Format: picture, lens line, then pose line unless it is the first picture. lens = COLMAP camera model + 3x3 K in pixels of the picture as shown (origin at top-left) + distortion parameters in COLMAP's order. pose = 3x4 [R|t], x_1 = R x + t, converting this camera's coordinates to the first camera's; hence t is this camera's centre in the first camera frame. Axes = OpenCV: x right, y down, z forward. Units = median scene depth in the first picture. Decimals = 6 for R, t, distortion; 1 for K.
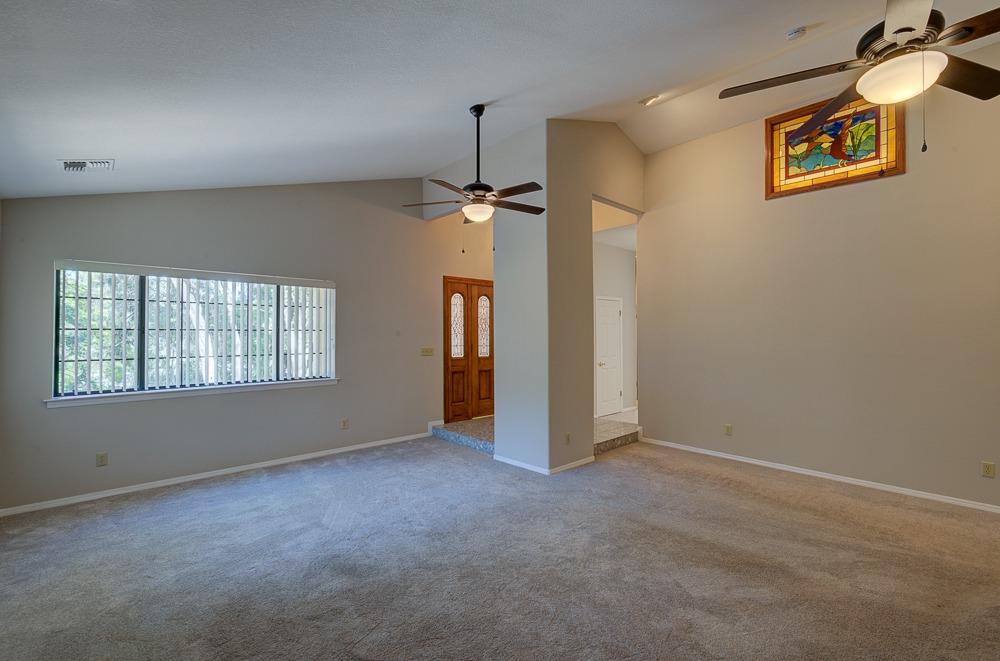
lens RADIAL K [[458.8, 0, 500.0], [0, 458.8, 330.5], [0, 0, 1]] dist [-0.032946, 0.000074]
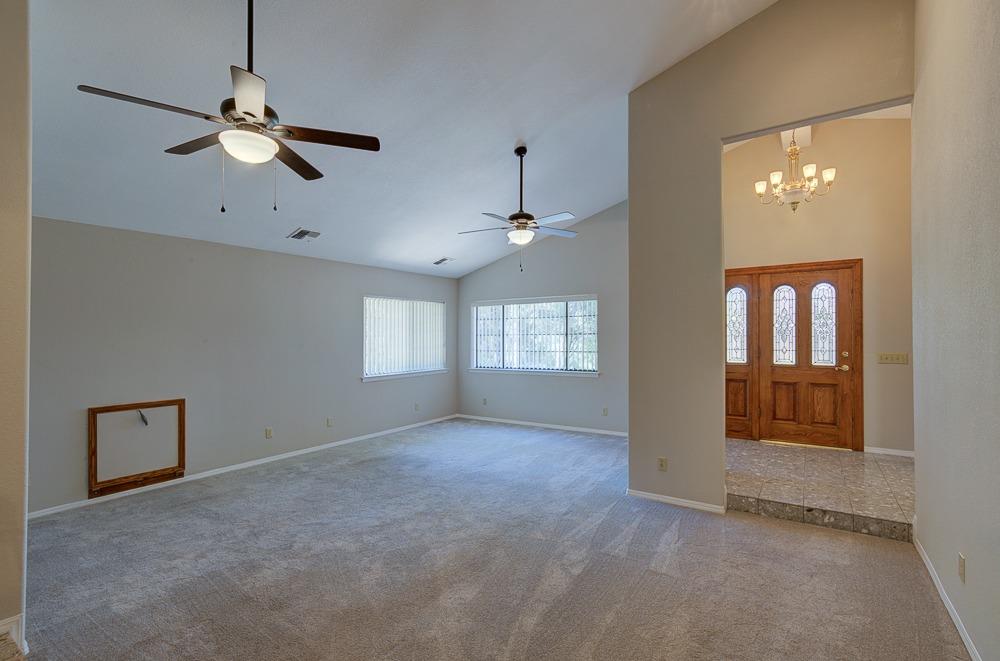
lens RADIAL K [[439.5, 0, 500.0], [0, 439.5, 330.5], [0, 0, 1]] dist [0.000059, 0.000119]
pose [[0.223911, -0.012199, -0.974533, 0.615090], [0.014951, 0.999847, -0.009080, -0.001537], [0.974495, -0.012537, 0.224059, 0.388390]]
